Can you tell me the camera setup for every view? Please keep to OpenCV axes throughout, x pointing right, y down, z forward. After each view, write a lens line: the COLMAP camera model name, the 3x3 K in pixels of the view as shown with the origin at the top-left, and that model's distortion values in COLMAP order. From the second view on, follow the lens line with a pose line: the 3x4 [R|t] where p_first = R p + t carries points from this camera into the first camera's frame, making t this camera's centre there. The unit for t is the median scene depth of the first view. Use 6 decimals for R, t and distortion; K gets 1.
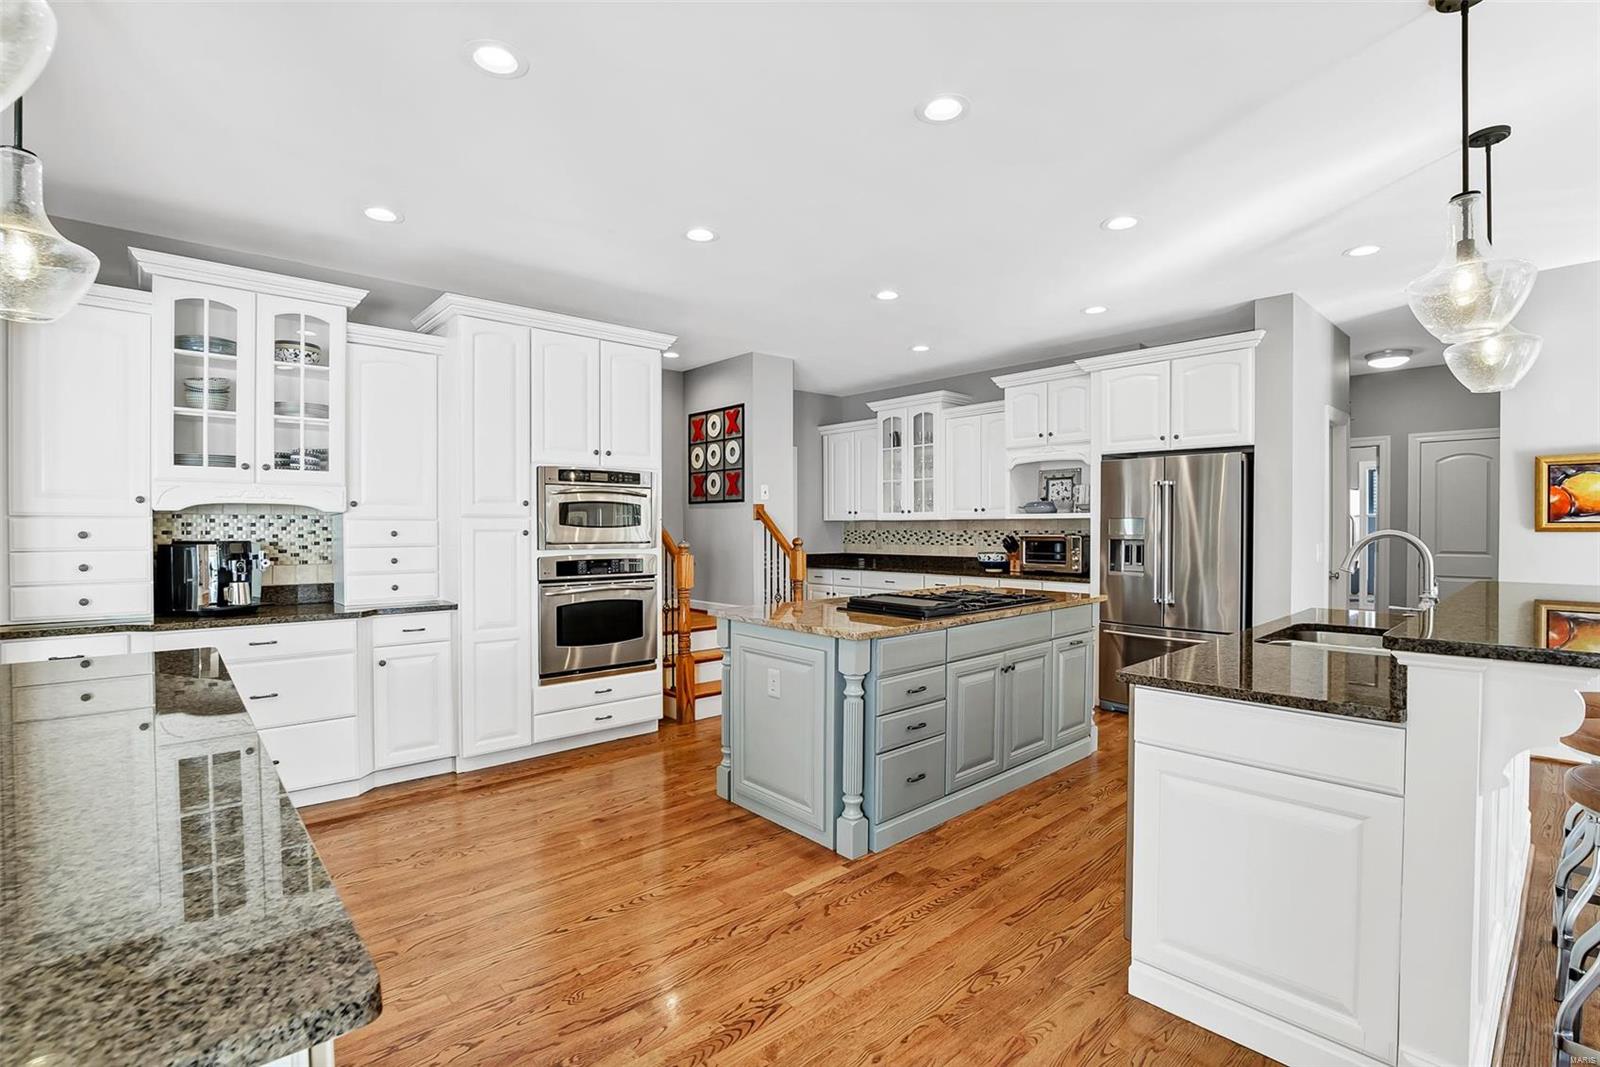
lens RADIAL K [[732.7, 0, 800.4], [0, 732.7, 531.3], [0, 0, 1]] dist [-0.036768, 0.006452]
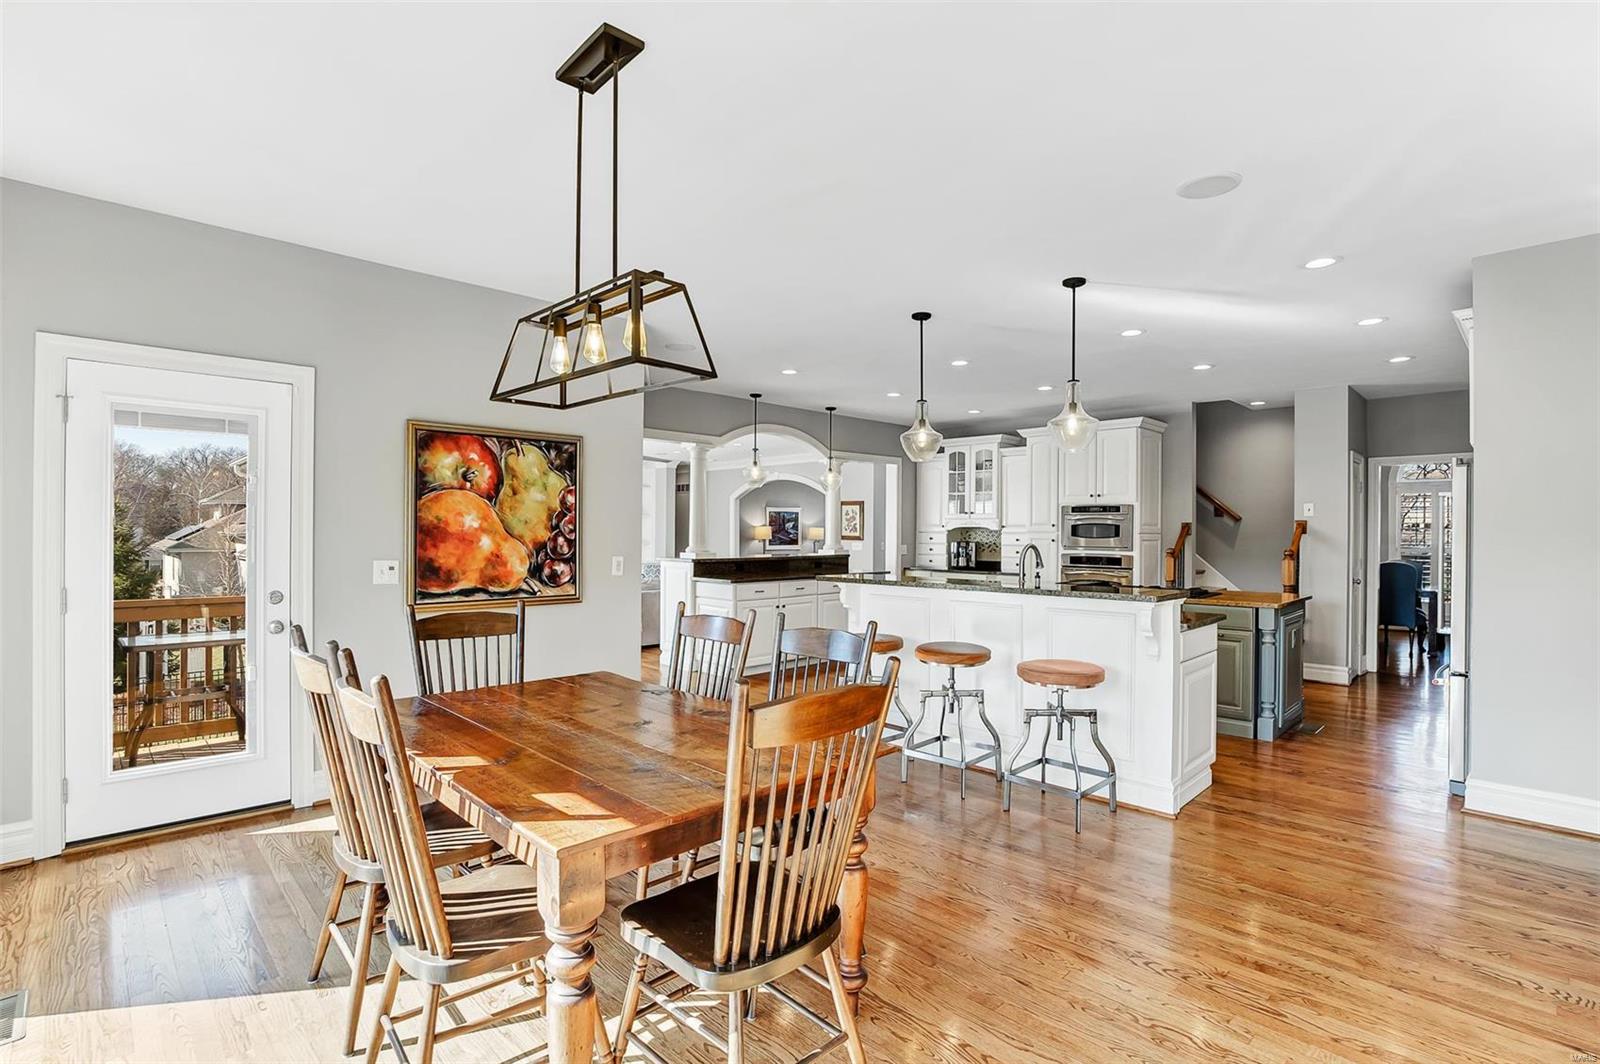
lens RADIAL K [[732.7, 0, 787.8], [0, 732.7, 539.8], [0, 0, 1]] dist [-0.036768, 0.006452]
pose [[0.039206, 0.012949, -0.999147, 1.450194], [-0.014909, 0.999812, 0.012373, -0.012054], [0.999120, 0.014411, 0.039392, 0.199350]]
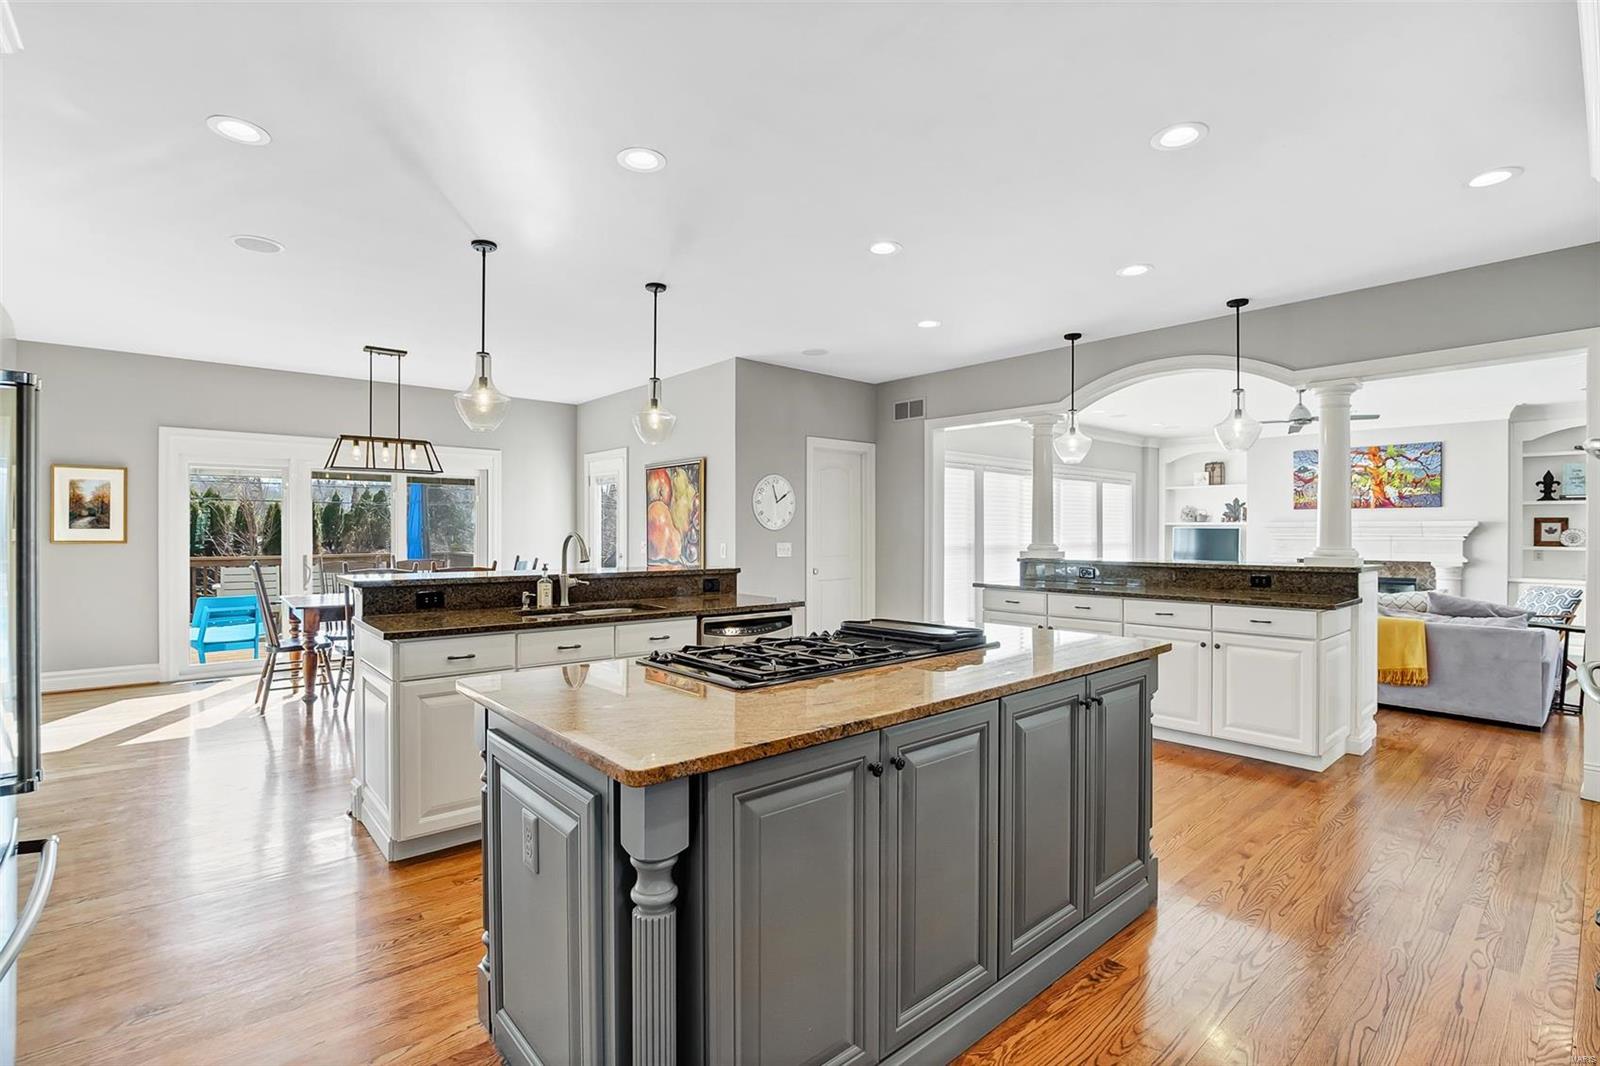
lens RADIAL K [[732.7, 0, 806.8], [0, 732.7, 526.9], [0, 0, 1]] dist [-0.036768, 0.006452]
pose [[-0.999982, -0.000807, 0.005874, 0.167509], [-0.000777, 0.999986, 0.005156, -0.010145], [-0.005878, 0.005151, -0.999969, 1.434988]]
